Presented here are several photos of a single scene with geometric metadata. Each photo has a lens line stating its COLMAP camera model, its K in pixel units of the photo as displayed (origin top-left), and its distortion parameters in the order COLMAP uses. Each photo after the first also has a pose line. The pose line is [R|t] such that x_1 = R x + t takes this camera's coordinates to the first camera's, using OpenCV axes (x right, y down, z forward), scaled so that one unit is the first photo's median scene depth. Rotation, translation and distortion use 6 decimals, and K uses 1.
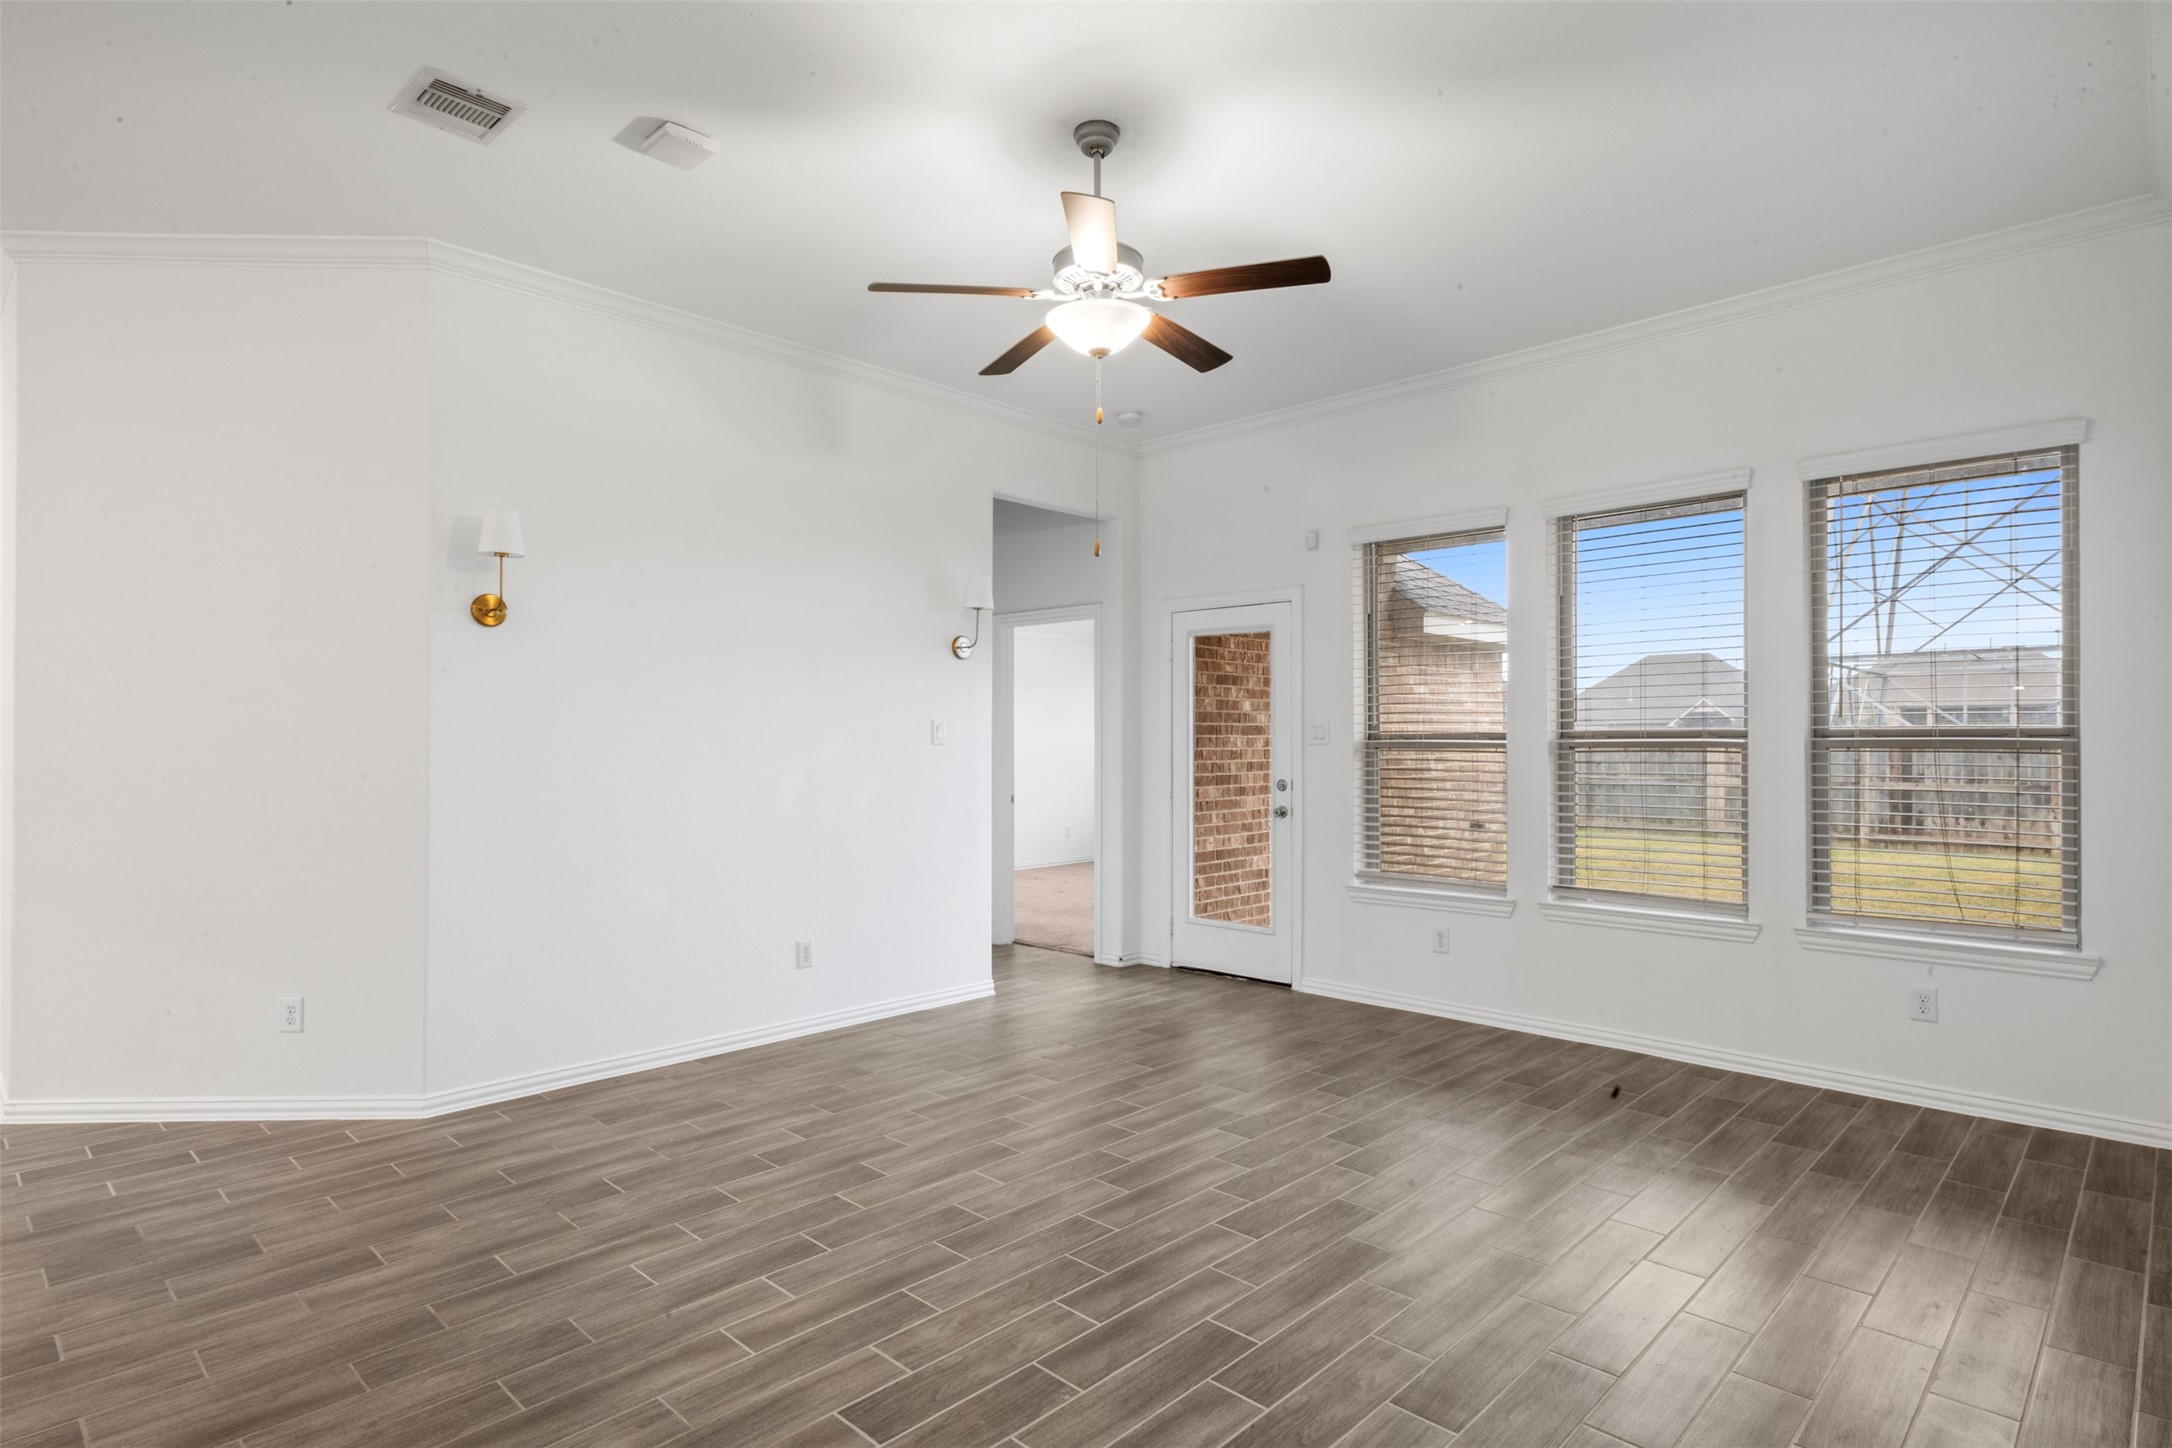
lens RADIAL K [[1125.5, 0, 1079.9], [0, 1125.5, 730.4], [0, 0, 1]] dist [0.000325, 0.000075]
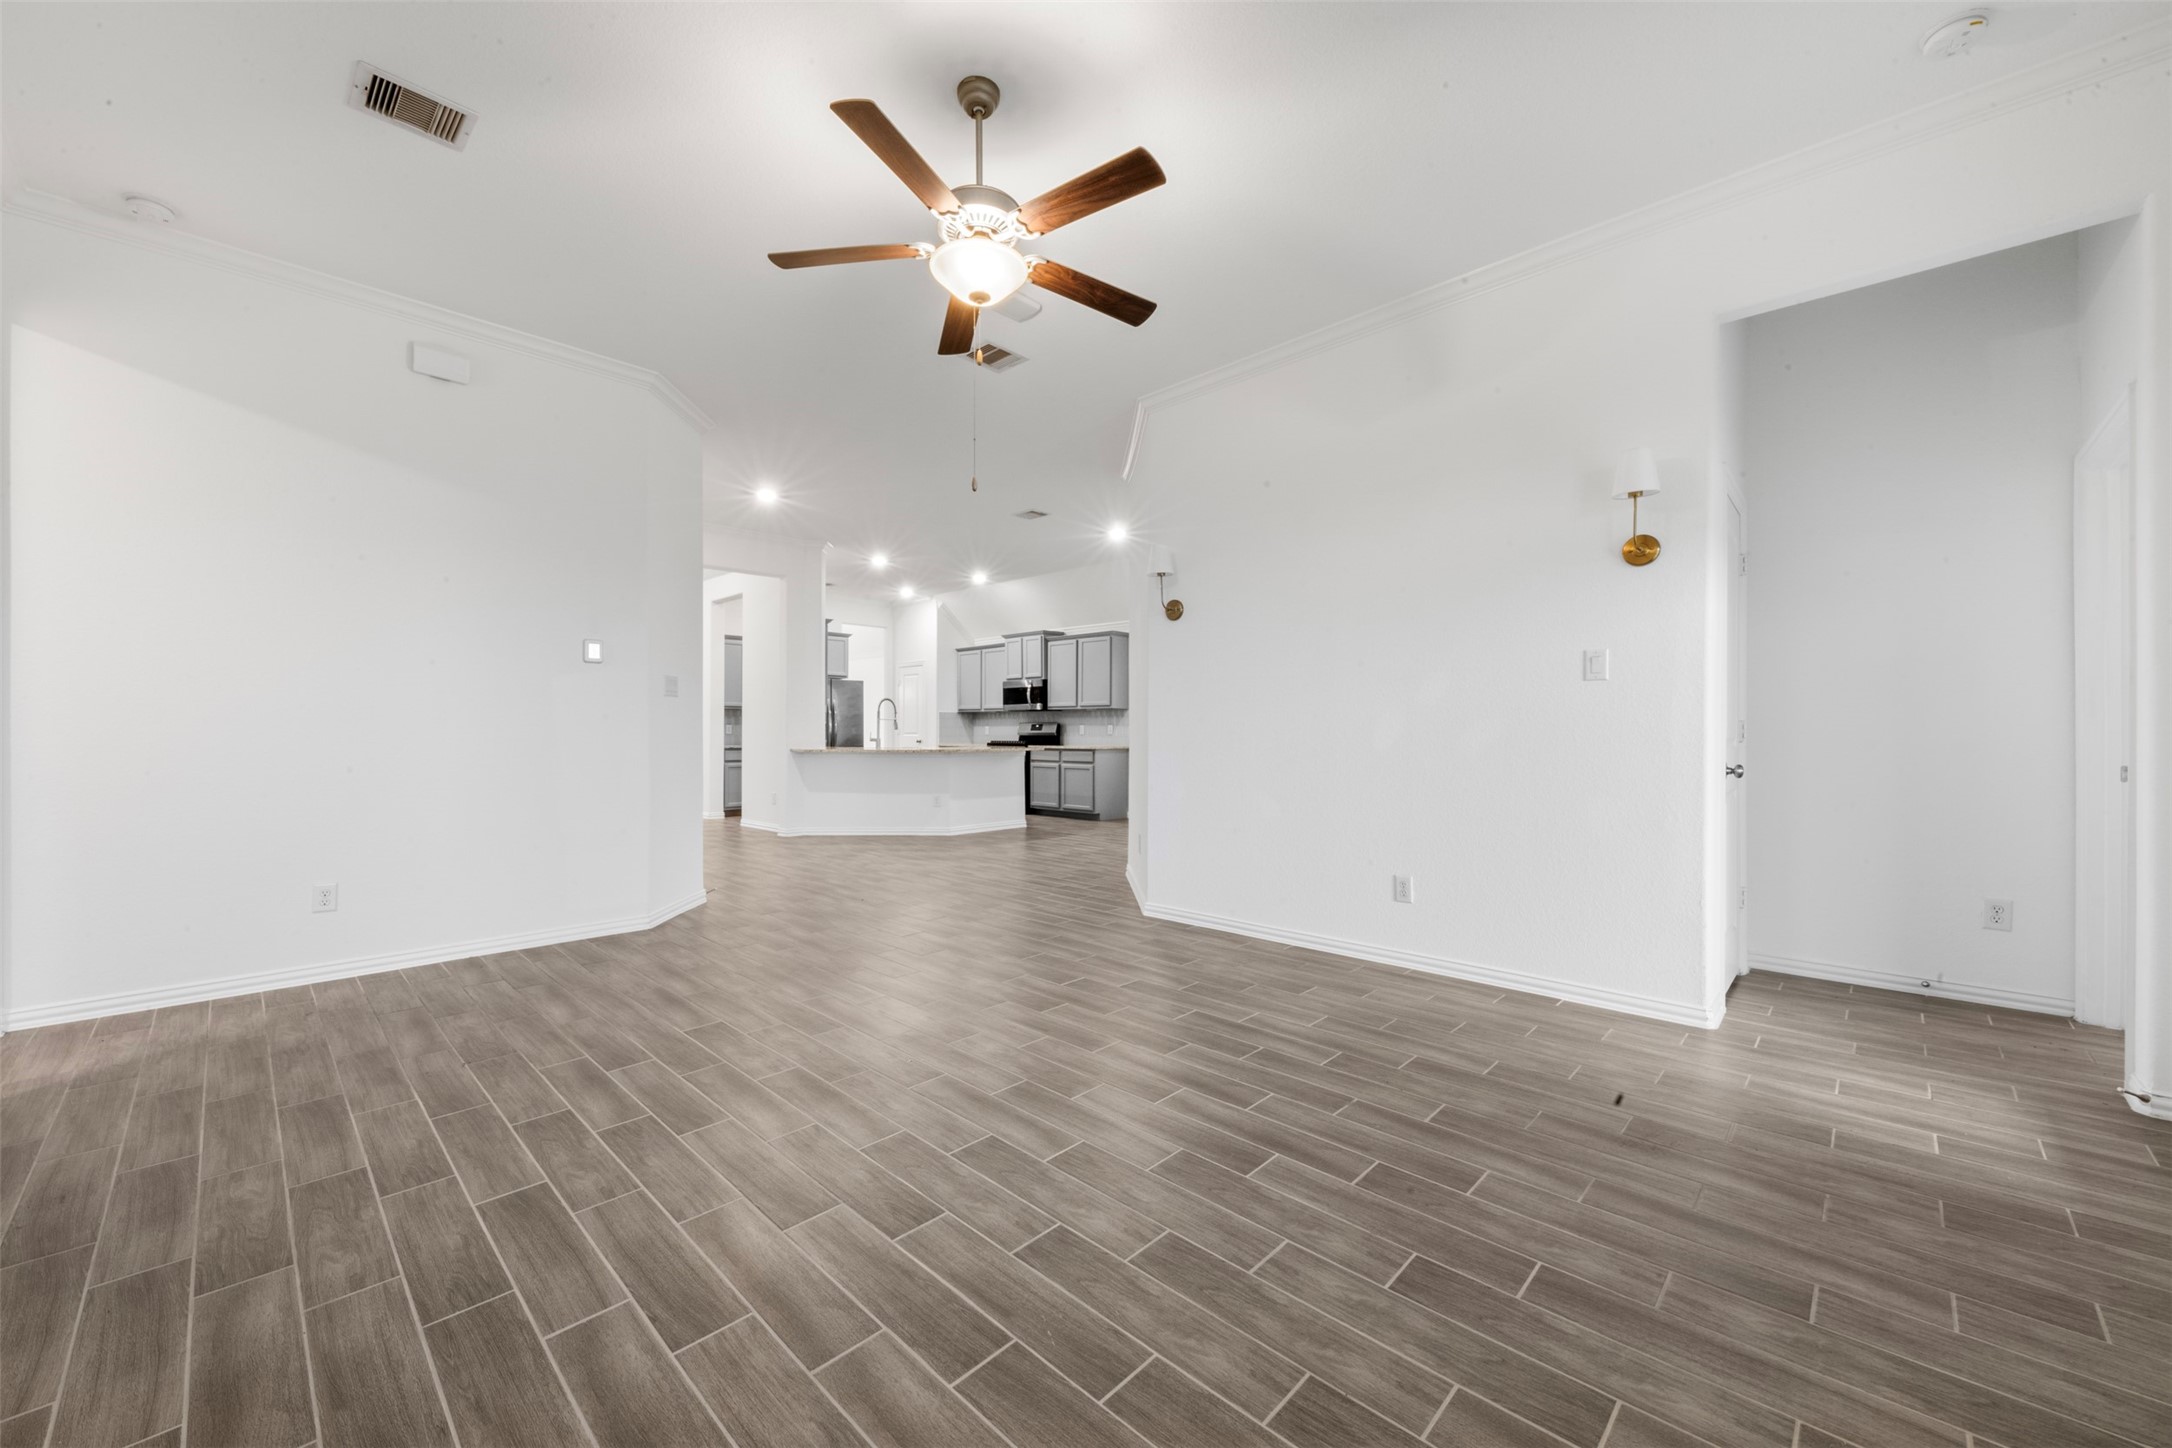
lens RADIAL K [[835.2, 0, 1078.0], [0, 835.2, 728.2], [0, 0, 1]] dist [0.000104, 0.000033]
pose [[-0.007545, -0.002930, -0.999967, 0.639057], [0.008157, 0.999962, -0.002992, 0.062385], [0.999938, -0.008179, -0.007521, 0.862984]]
